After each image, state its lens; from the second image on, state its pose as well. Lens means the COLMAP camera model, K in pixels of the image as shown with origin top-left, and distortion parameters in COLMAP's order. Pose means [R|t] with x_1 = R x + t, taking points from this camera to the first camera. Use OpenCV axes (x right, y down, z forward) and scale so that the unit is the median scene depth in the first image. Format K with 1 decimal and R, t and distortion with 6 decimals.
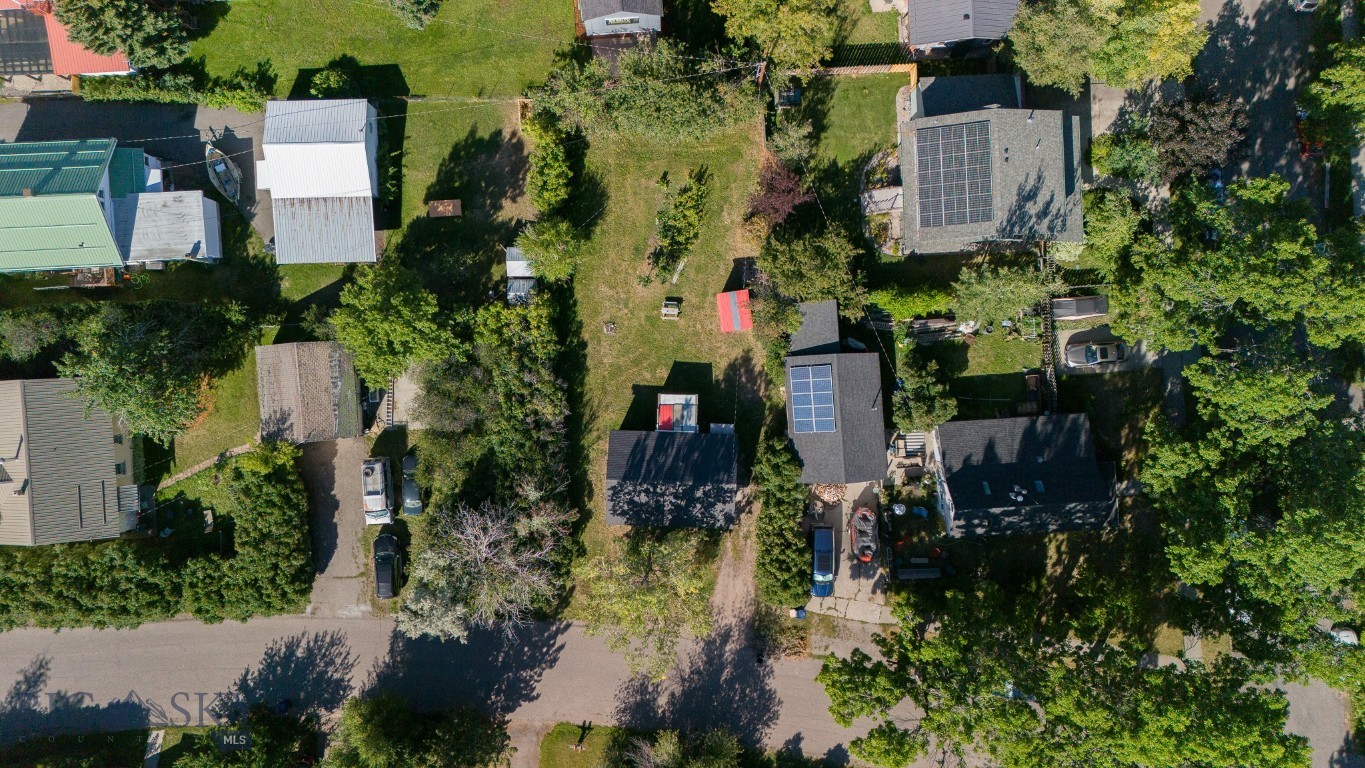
lens RADIAL K [[1022.9, 0, 689.0], [0, 1022.9, 383.2], [0, 0, 1]] dist [0.092579, -0.104290]
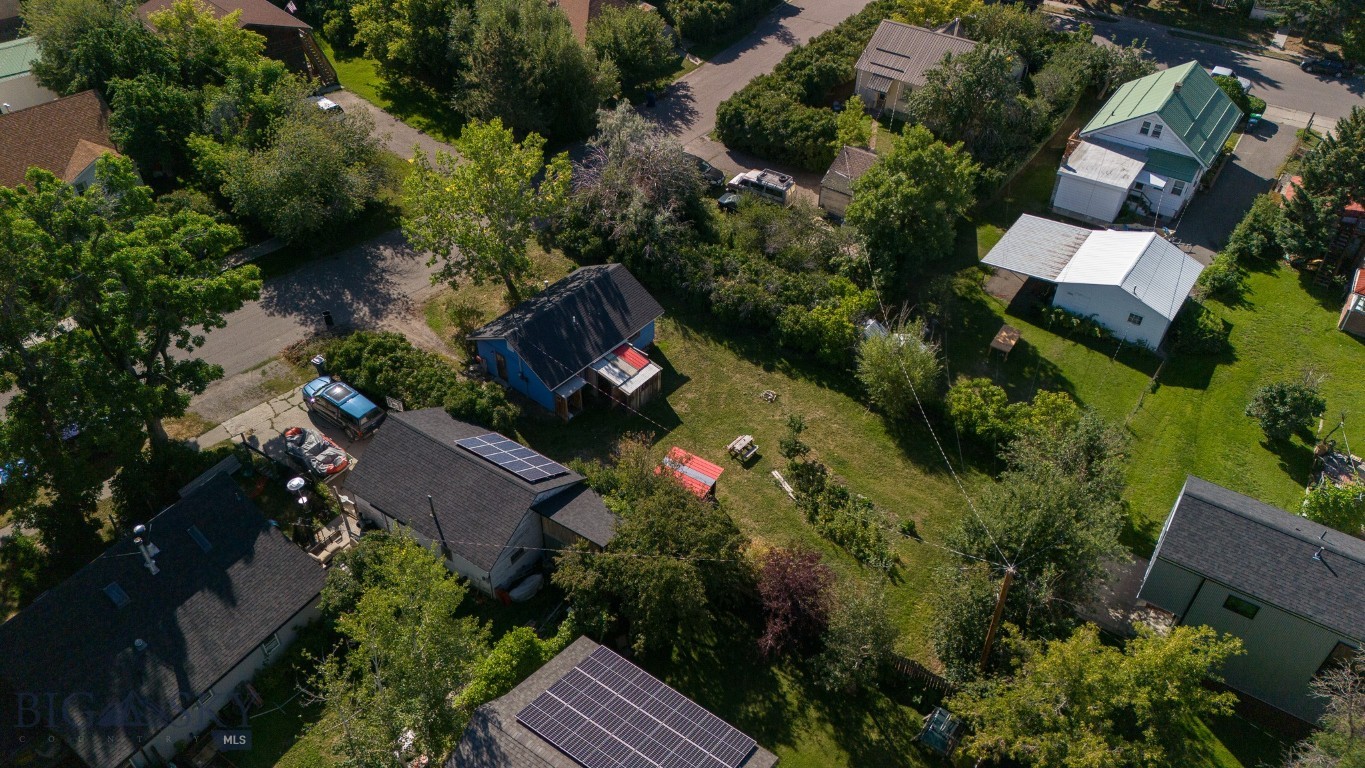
lens RADIAL K [[1022.9, 0, 689.0], [0, 1022.9, 383.2], [0, 0, 1]] dist [0.092579, -0.104290]
pose [[-0.604939, 0.491136, -0.626765, 0.434416], [-0.795368, -0.410191, 0.446243, -0.345628], [-0.037928, 0.768459, 0.638774, 0.516734]]
